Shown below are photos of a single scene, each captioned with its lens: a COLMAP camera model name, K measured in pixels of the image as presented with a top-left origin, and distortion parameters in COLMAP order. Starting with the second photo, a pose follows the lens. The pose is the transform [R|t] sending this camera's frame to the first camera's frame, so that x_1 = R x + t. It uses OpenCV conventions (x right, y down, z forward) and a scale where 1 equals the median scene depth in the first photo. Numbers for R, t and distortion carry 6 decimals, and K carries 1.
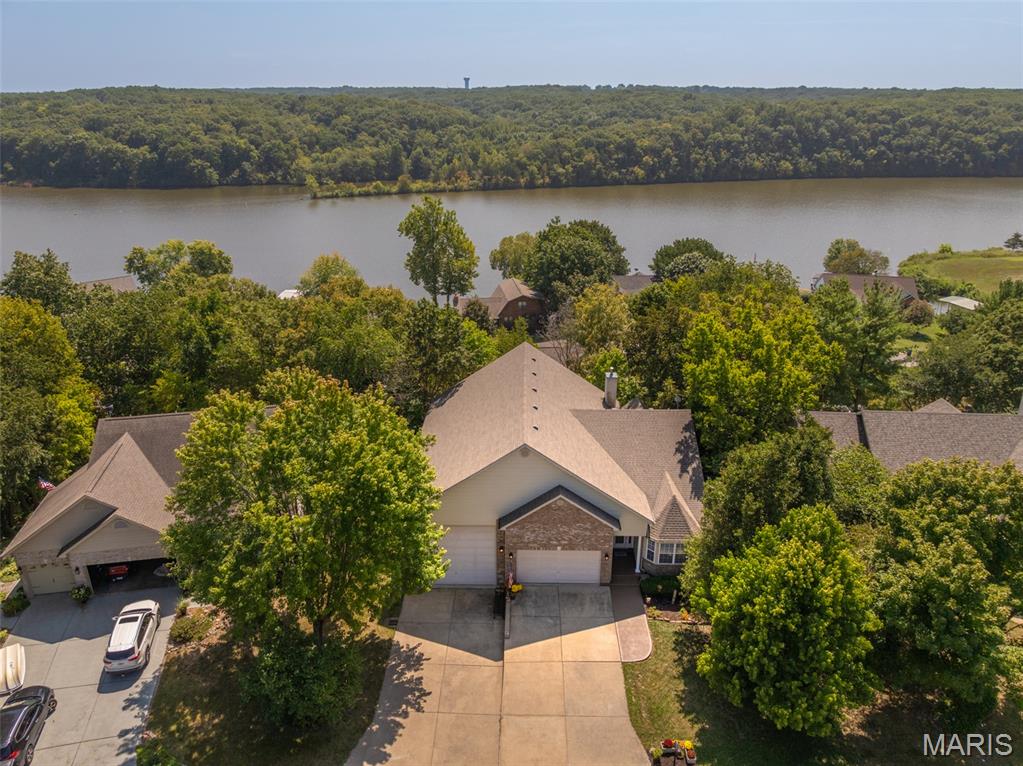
lens RADIAL K [[715.3, 0, 516.1], [0, 715.3, 384.9], [0, 0, 1]] dist [-0.056373, 0.018967]
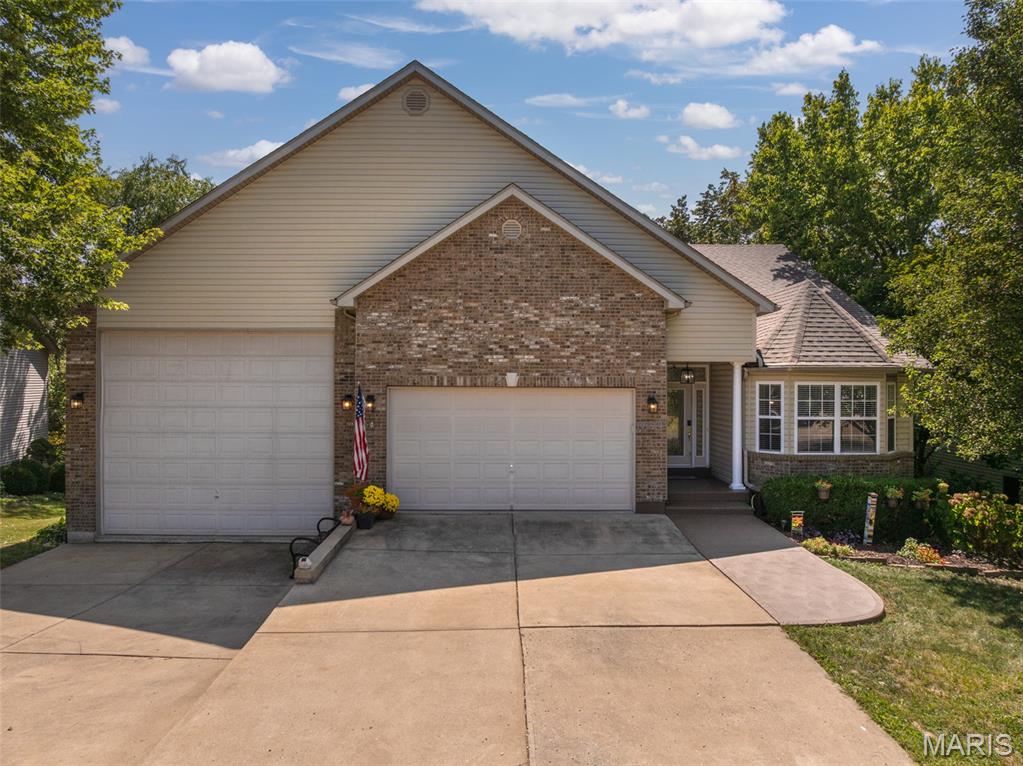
lens RADIAL K [[715.3, 0, 513.9], [0, 715.3, 383.4], [0, 0, 1]] dist [-0.056373, 0.018967]
pose [[0.999531, 0.007333, 0.029726, 0.006047], [0.004608, 0.923805, -0.382835, 0.042851], [-0.030268, 0.382793, 0.923338, 0.081044]]
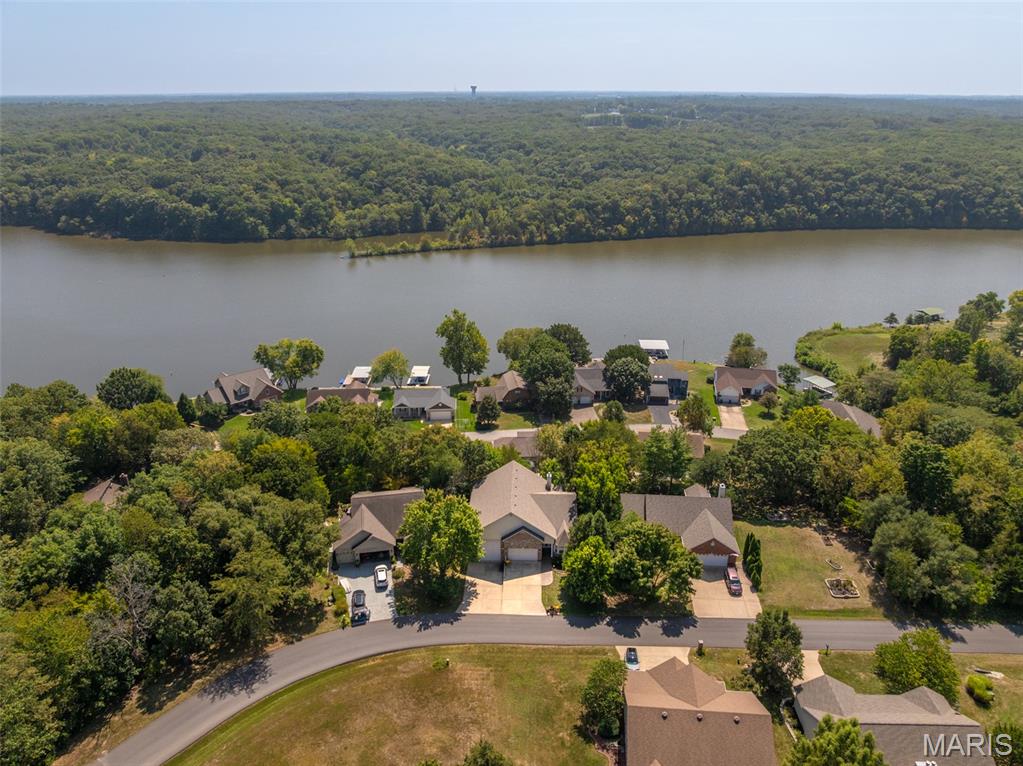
lens RADIAL K [[715.3, 0, 515.3], [0, 715.3, 381.9], [0, 0, 1]] dist [-0.056373, 0.018967]
pose [[0.999954, 0.006275, -0.007210, 0.005470], [-0.006268, 0.999980, 0.001010, -0.051421], [0.007216, -0.000965, 0.999973, -0.217588]]
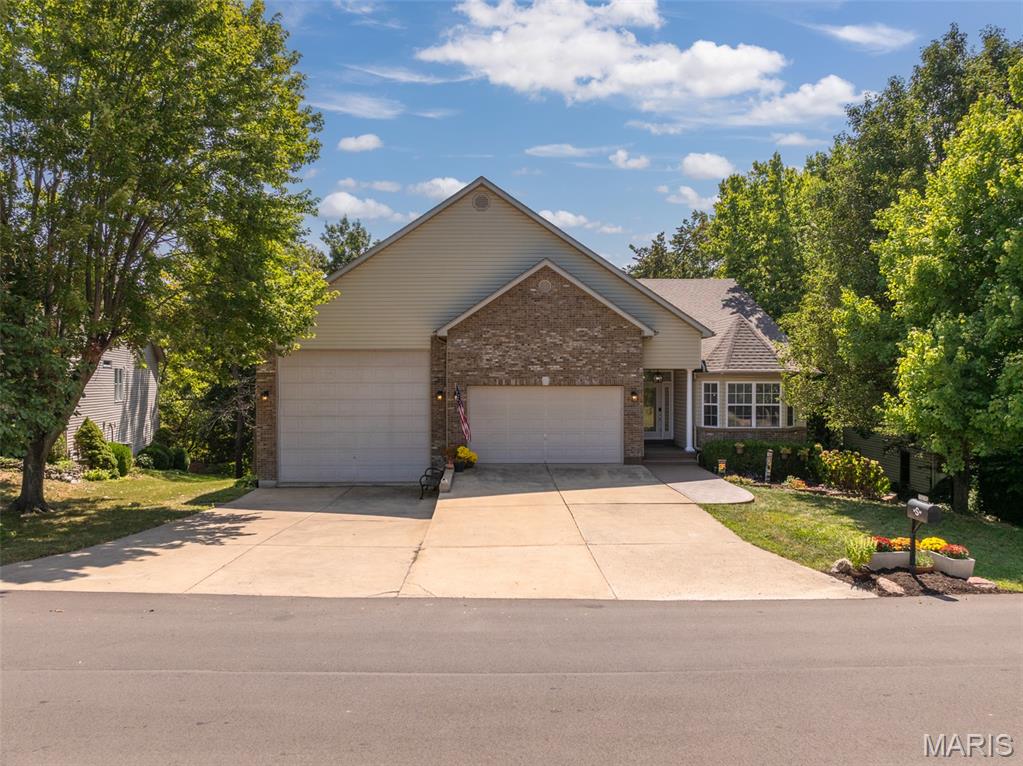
lens RADIAL K [[715.3, 0, 490.9], [0, 715.3, 398.3], [0, 0, 1]] dist [-0.056373, 0.018967]
pose [[0.999895, 0.001678, 0.014425, 0.001260], [0.003684, 0.931502, -0.363718, 0.052035], [-0.014048, 0.363733, 0.931397, 0.058953]]
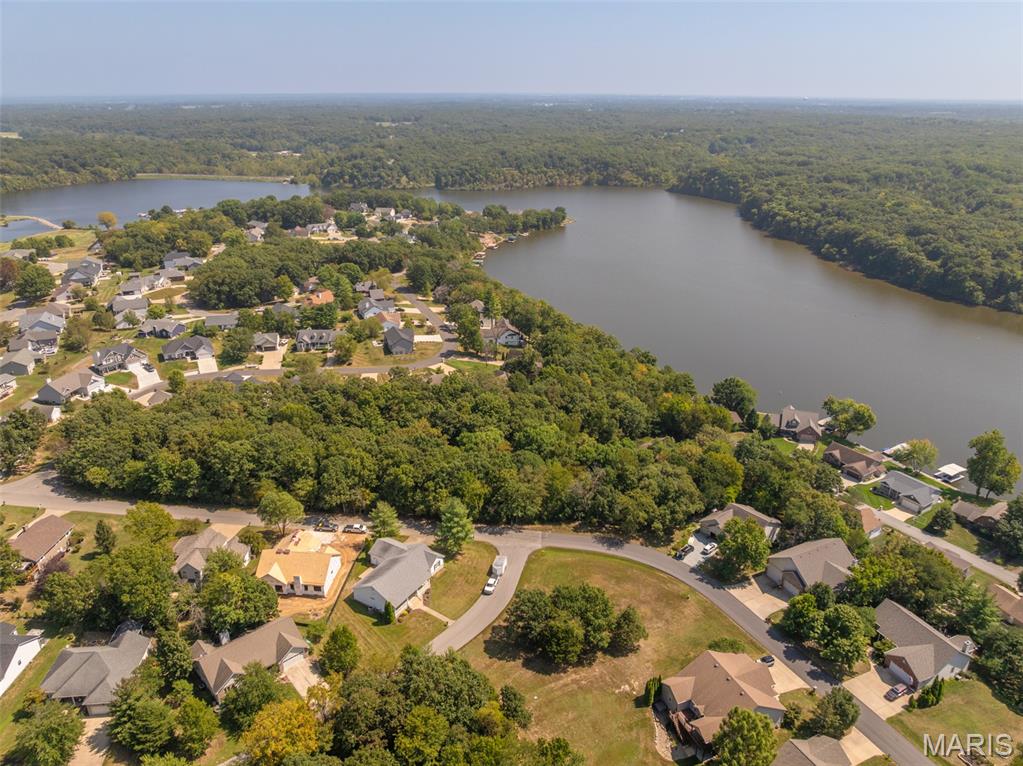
lens RADIAL K [[715.3, 0, 520.9], [0, 715.3, 380.6], [0, 0, 1]] dist [-0.056373, 0.018967]
pose [[0.468198, 0.334208, -0.817983, 0.275470], [-0.336468, 0.923405, 0.184693, -0.132064], [0.817056, 0.188753, 0.544787, -0.332640]]
